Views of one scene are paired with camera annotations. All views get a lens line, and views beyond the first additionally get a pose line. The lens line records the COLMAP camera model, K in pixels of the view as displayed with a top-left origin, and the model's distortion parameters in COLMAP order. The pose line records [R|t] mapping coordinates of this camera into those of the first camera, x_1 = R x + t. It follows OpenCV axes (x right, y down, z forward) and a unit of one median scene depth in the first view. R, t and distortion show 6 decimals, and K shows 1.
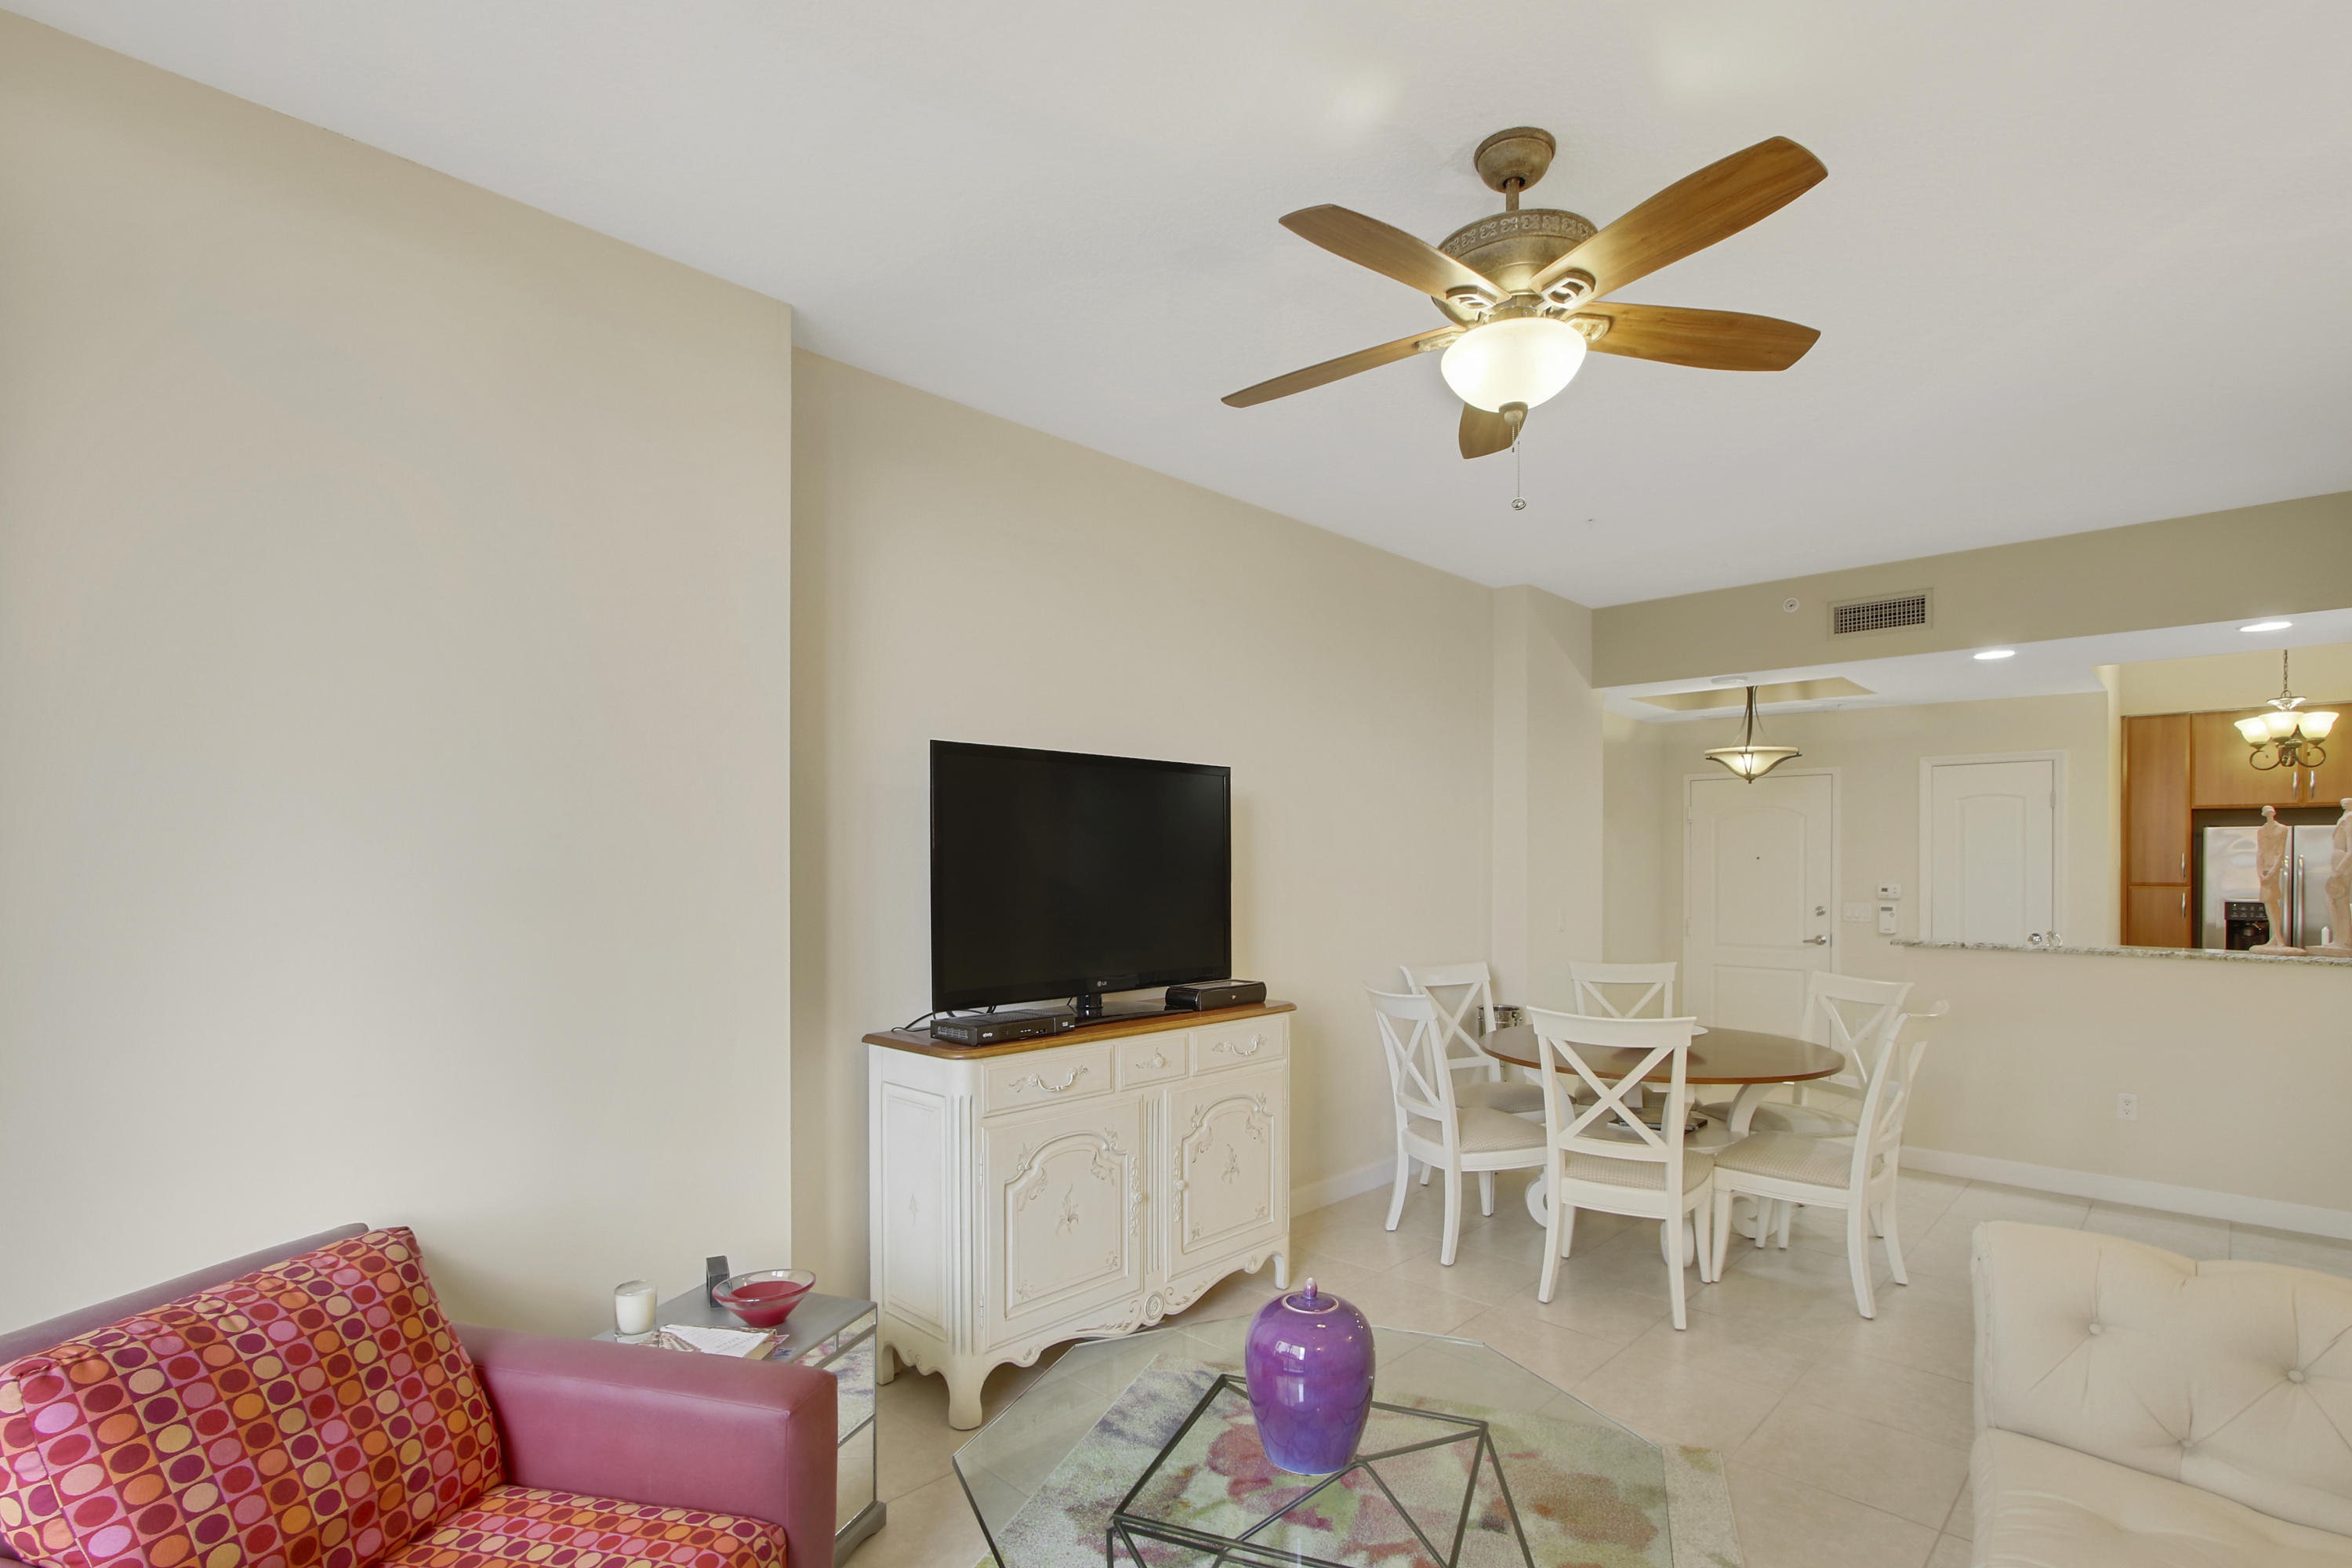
lens RADIAL K [[1117.5, 0, 1199.3], [0, 1117.5, 871.1], [0, 0, 1]] dist [-0.014417, 0.002358]
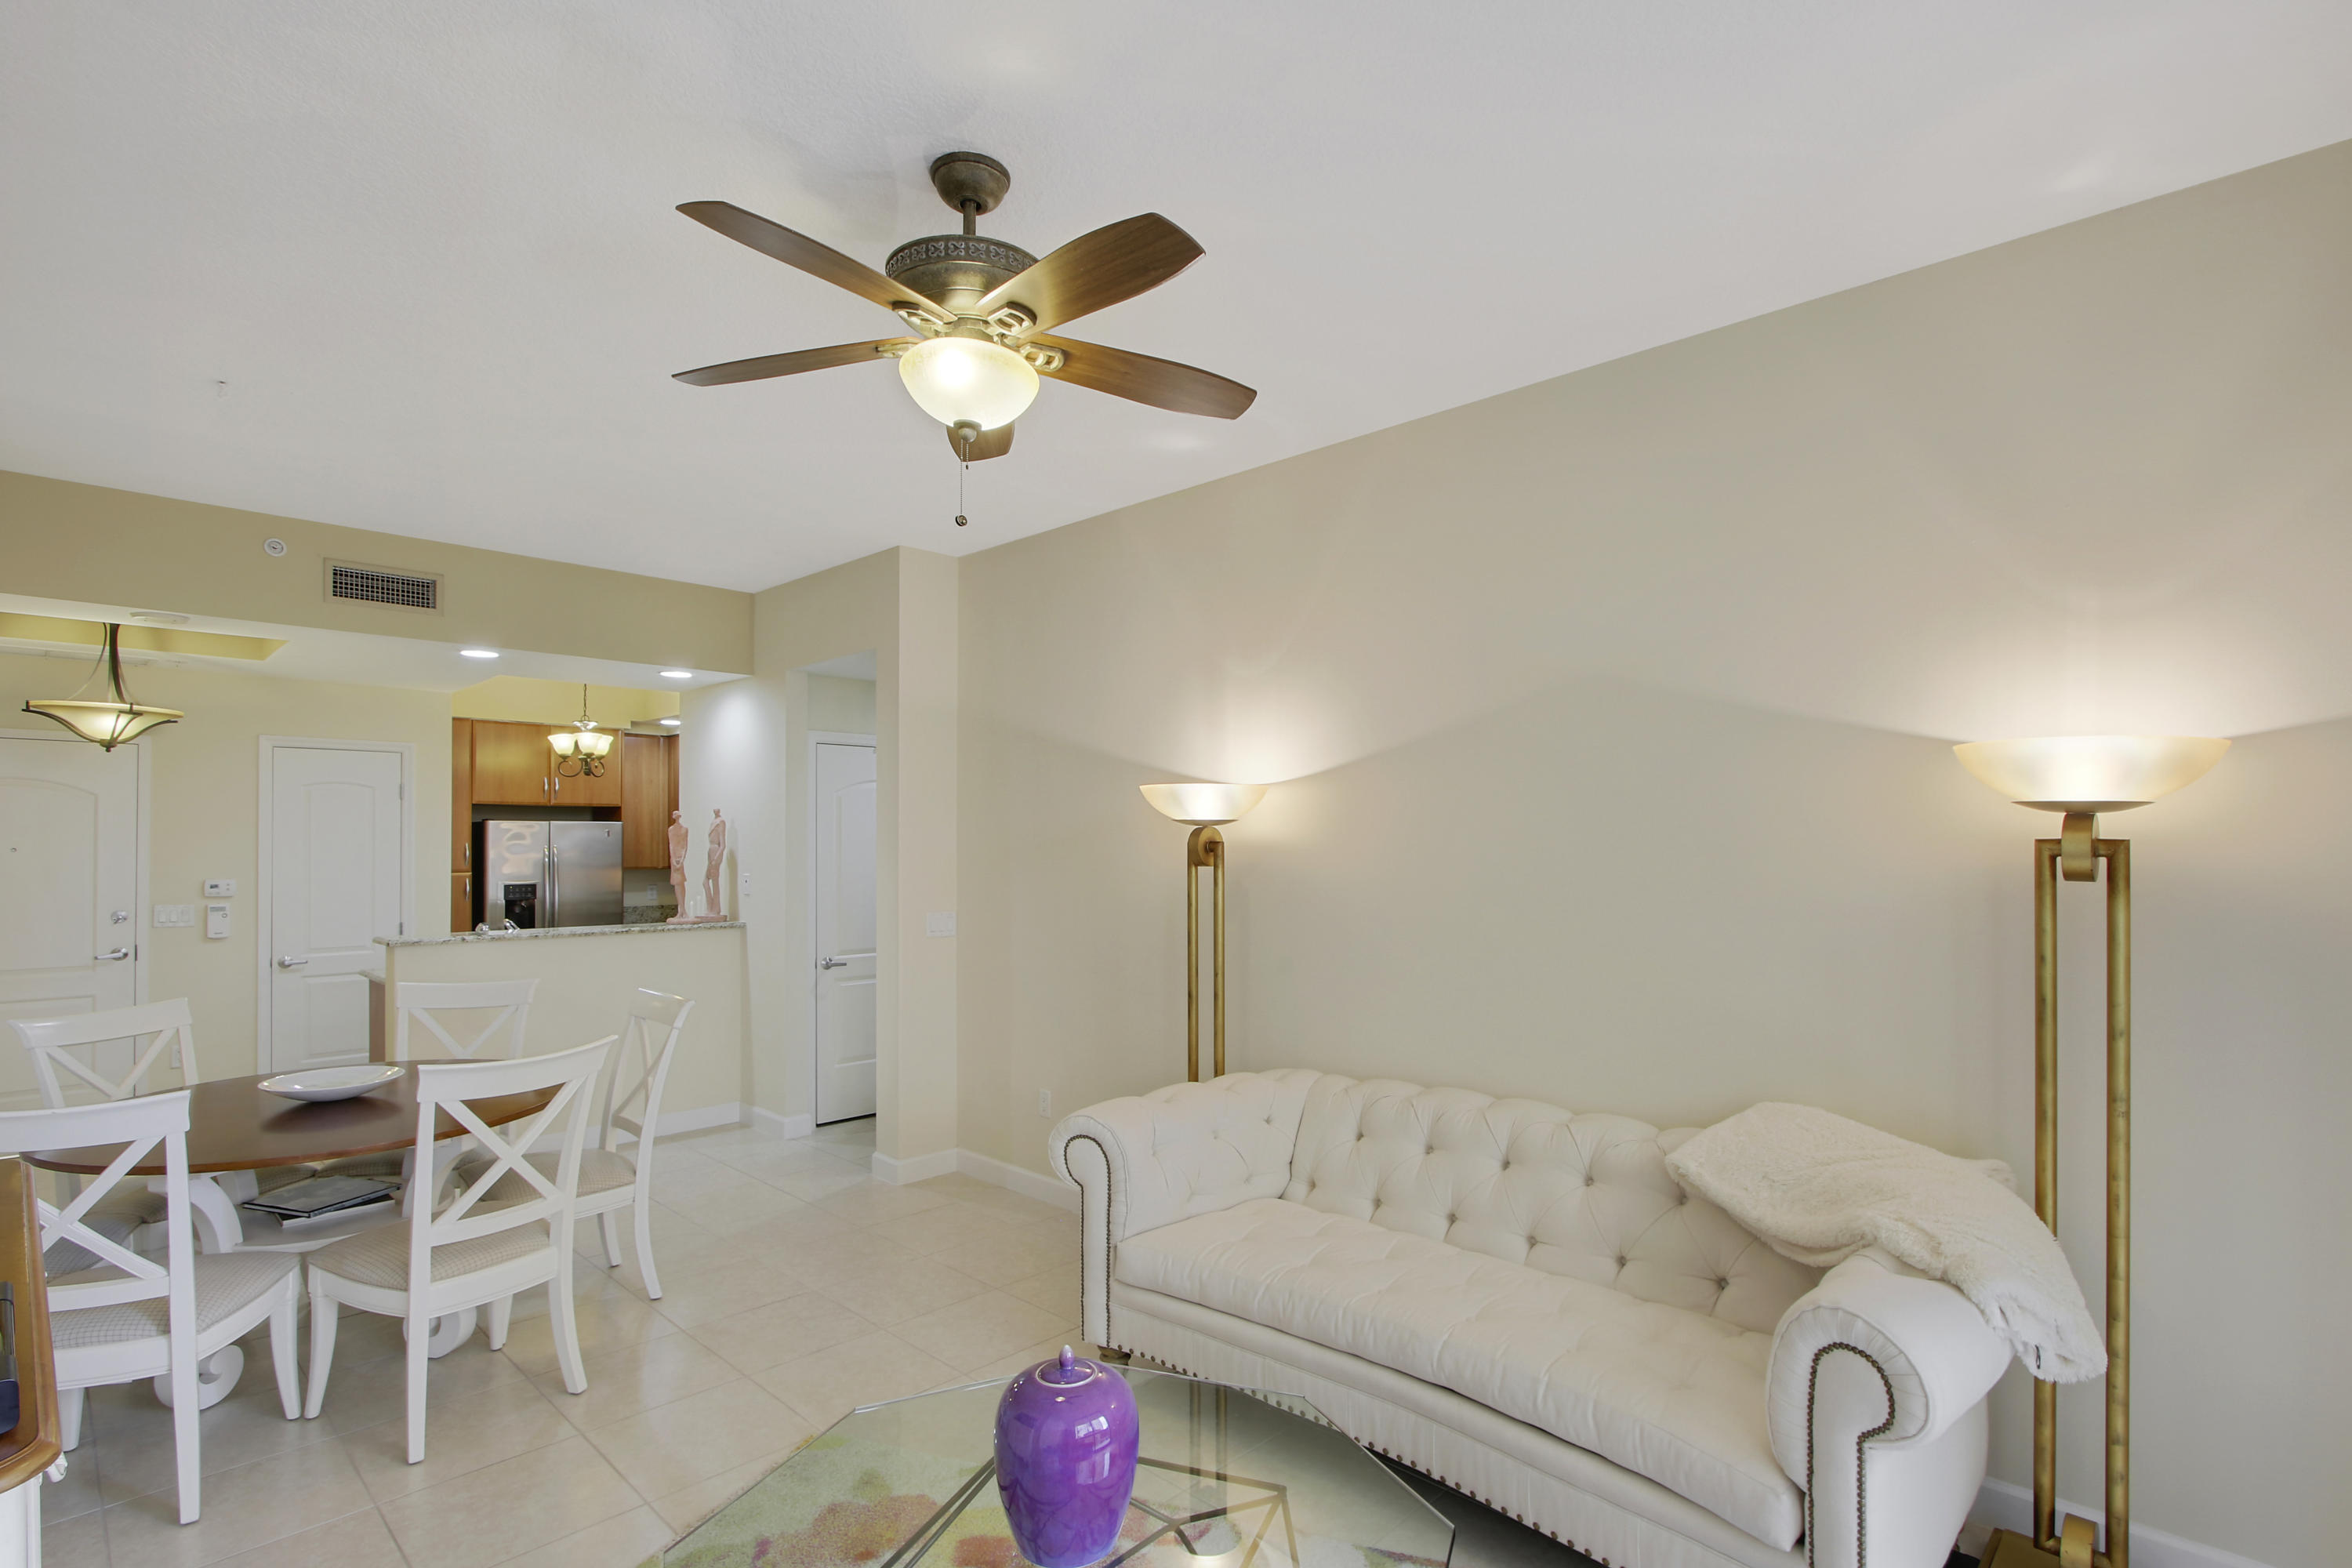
lens RADIAL K [[1117.5, 0, 1178.9], [0, 1117.5, 826.5], [0, 0, 1]] dist [-0.014417, 0.002358]
pose [[0.004555, 0.011625, 0.999922, -0.256360], [0.007712, 0.999902, -0.011660, -0.015190], [-0.999960, 0.007765, 0.004465, 0.291698]]
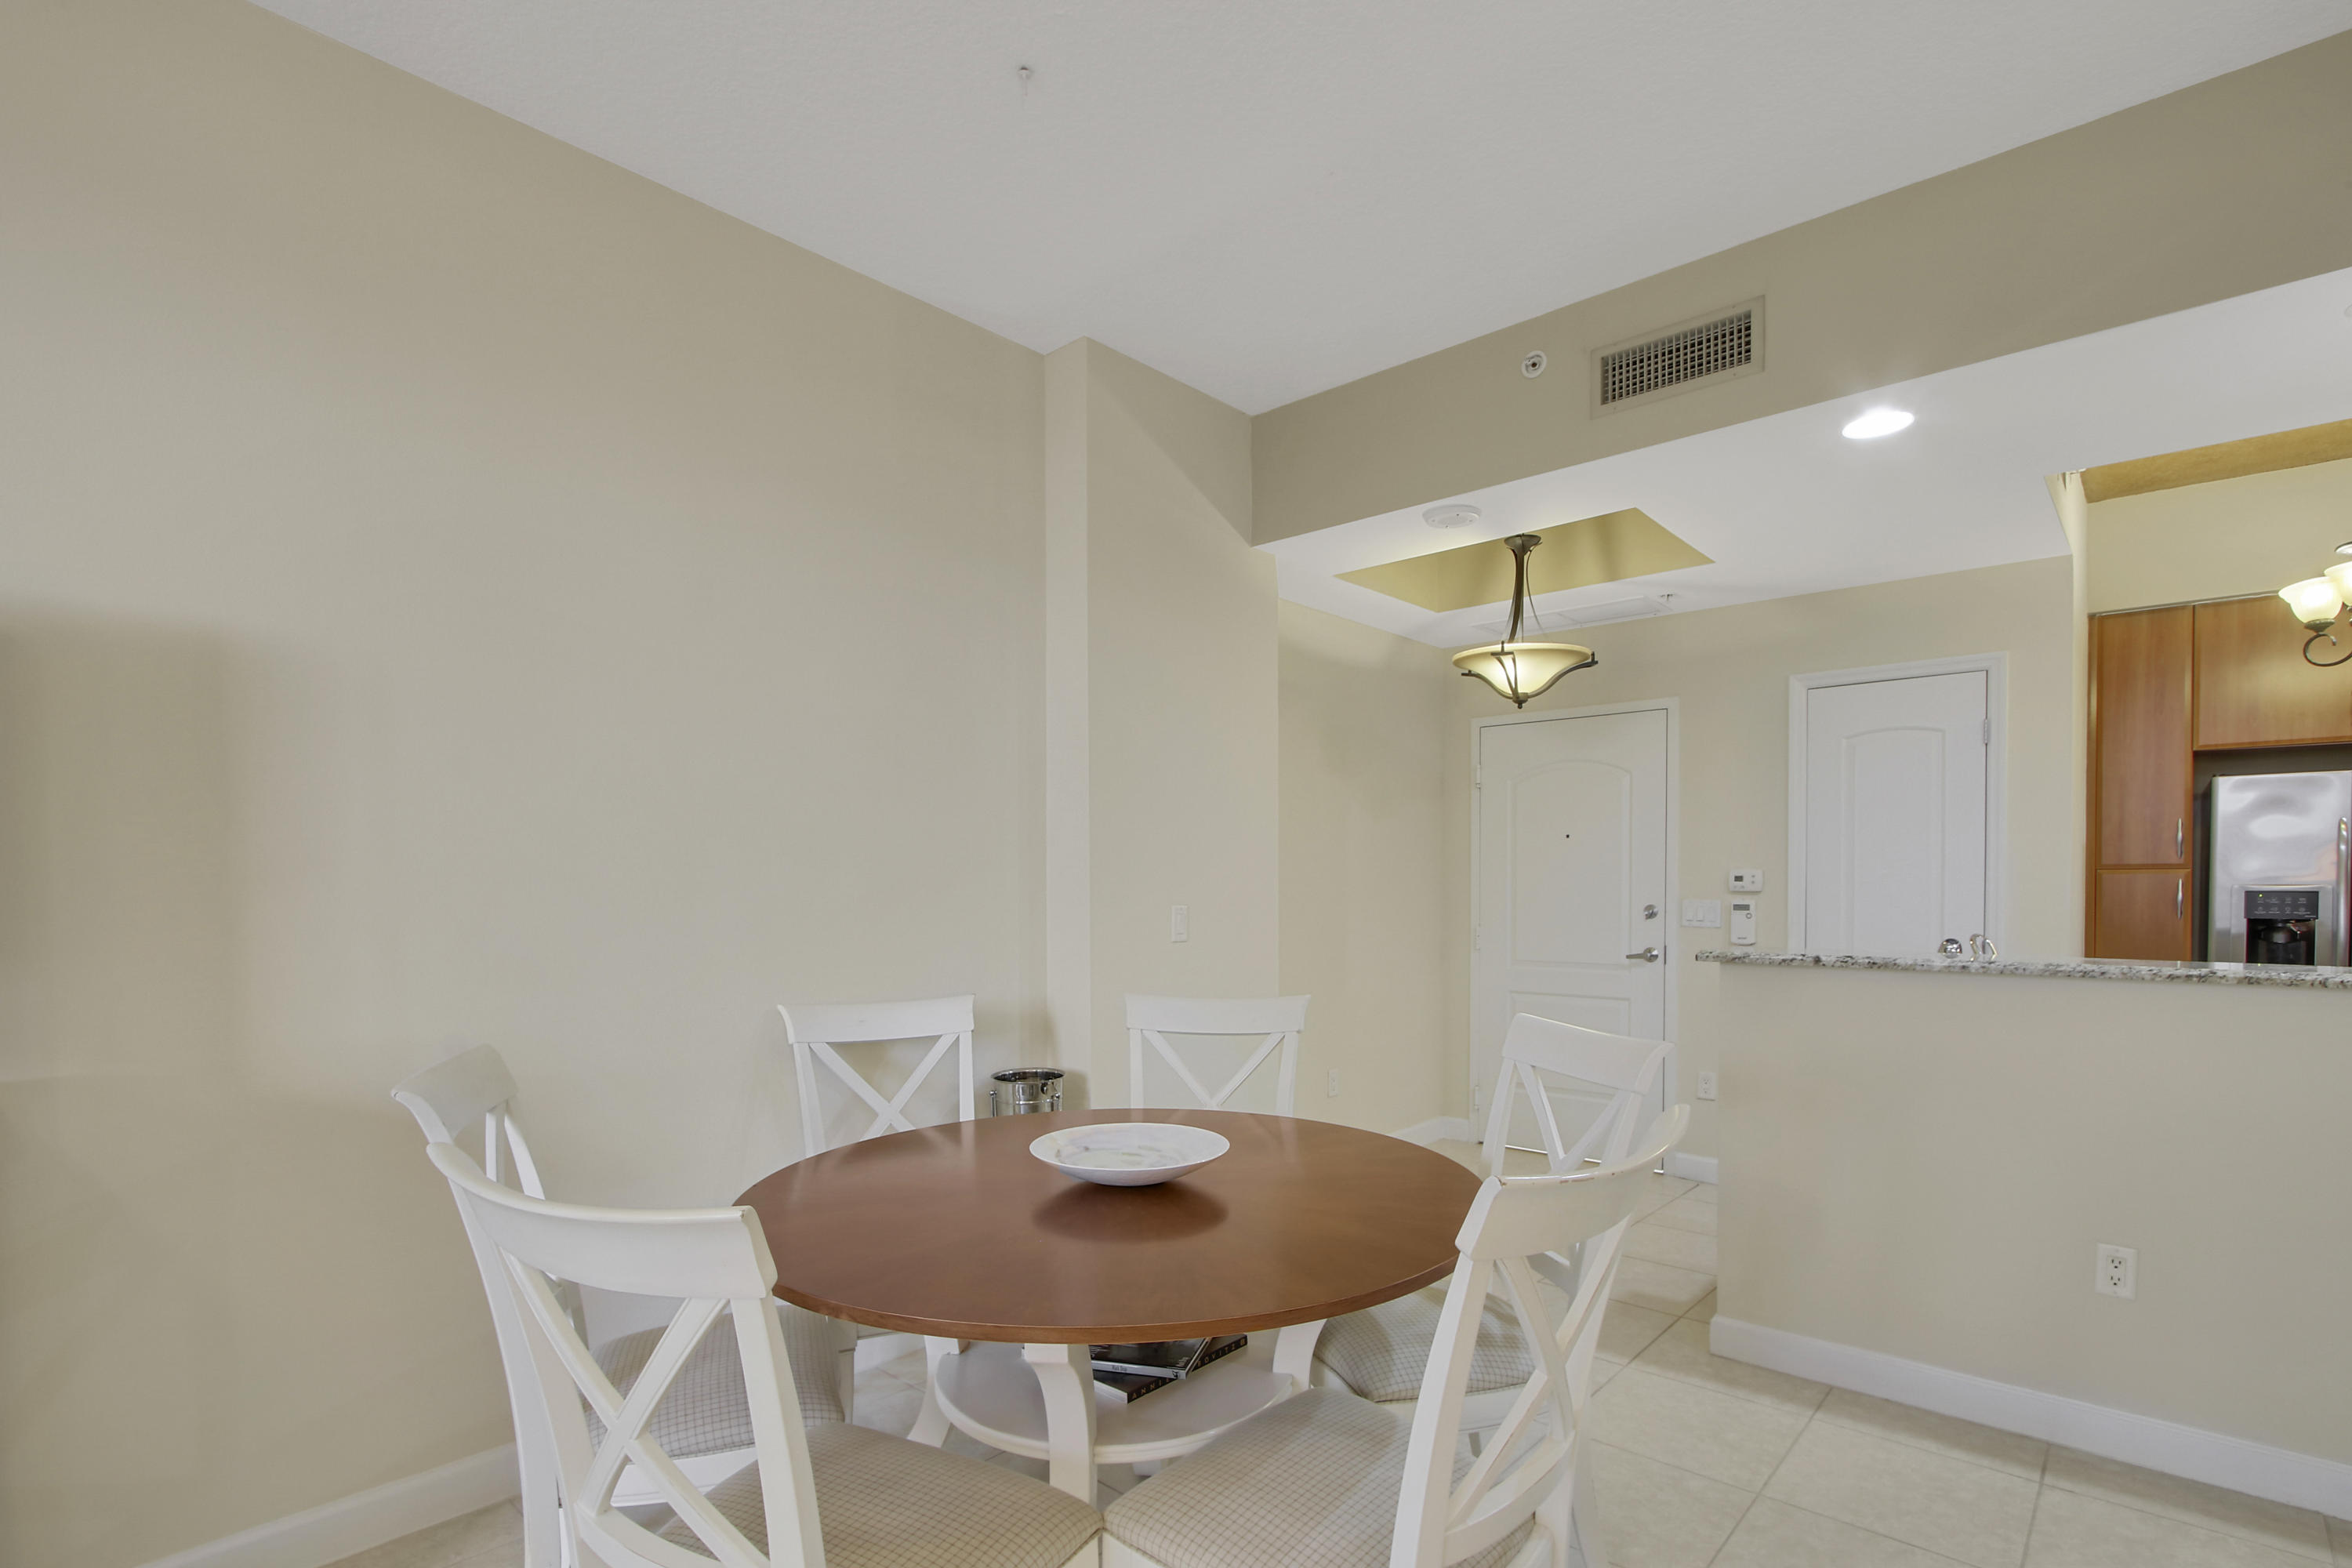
lens RADIAL K [[1117.5, 0, 1195.3], [0, 1117.5, 914.6], [0, 0, 1]] dist [-0.014417, 0.002358]
pose [[0.999499, -0.005861, 0.031101, 0.305577], [0.005237, 0.999785, 0.020080, 0.026587], [-0.031212, -0.019907, 0.999315, 0.388038]]
